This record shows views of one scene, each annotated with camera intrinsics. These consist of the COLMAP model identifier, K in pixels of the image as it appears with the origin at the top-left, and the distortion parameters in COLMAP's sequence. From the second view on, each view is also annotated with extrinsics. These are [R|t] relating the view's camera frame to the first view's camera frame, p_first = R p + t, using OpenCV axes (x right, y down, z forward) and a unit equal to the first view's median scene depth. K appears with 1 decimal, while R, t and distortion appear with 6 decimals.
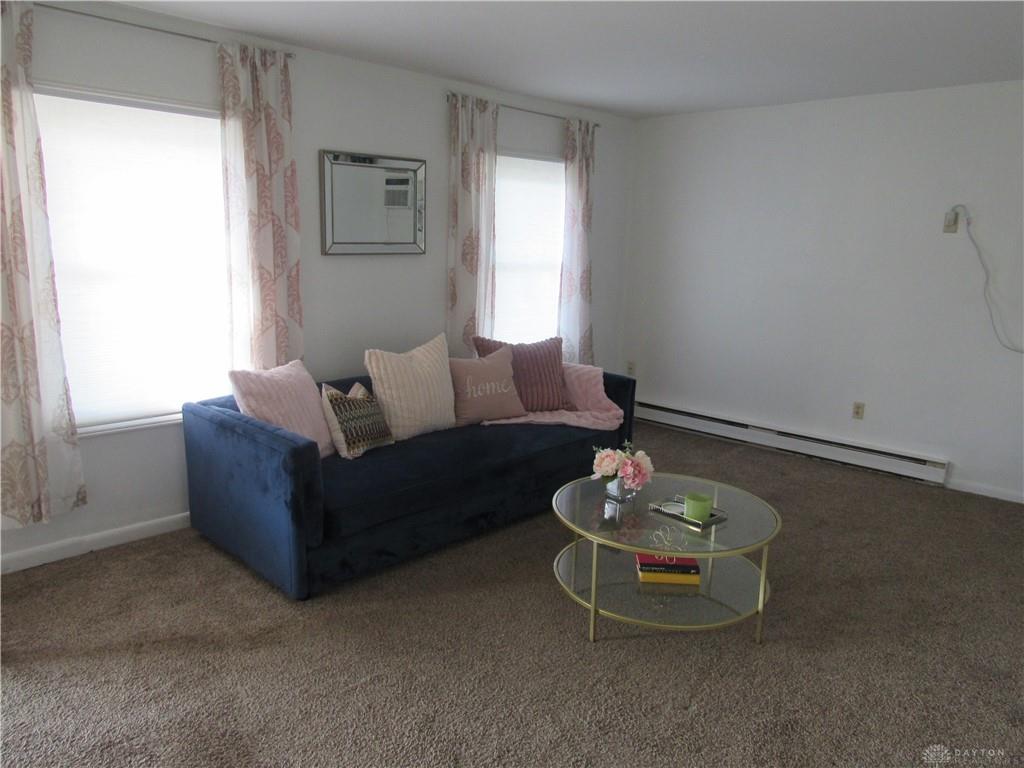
lens RADIAL K [[739.9, 0, 512.7], [0, 739.9, 388.5], [0, 0, 1]] dist [-0.016314, -0.001873]
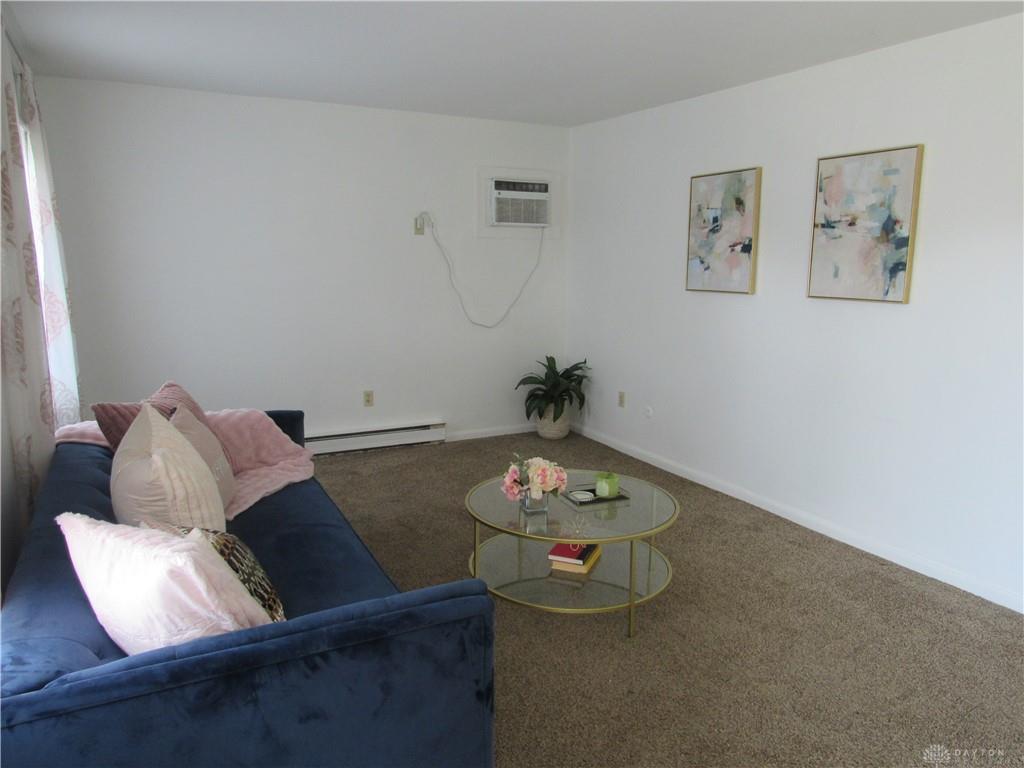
lens RADIAL K [[738.9, 0, 515.6], [0, 738.9, 388.0], [0, 0, 1]] dist [-0.009214, 0.000321]
pose [[0.301426, -0.192360, 0.933884, -0.535938], [0.183126, 0.972884, 0.141286, -0.110892], [-0.935739, 0.128431, 0.328479, 0.487231]]
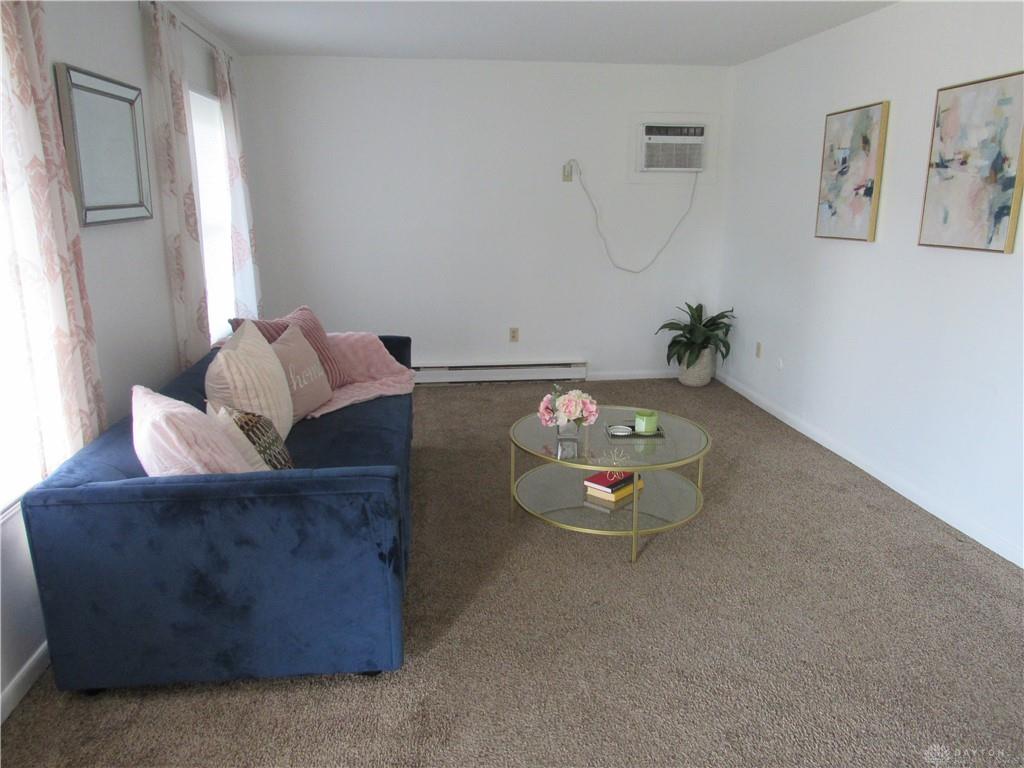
lens RADIAL K [[739.9, 0, 512.7], [0, 739.9, 388.5], [0, 0, 1]] dist [-0.016314, -0.001873]
pose [[0.623529, -0.217493, 0.750938, -0.497542], [0.165934, 0.975457, 0.144740, -0.065249], [-0.763988, 0.034356, 0.644315, 0.263929]]
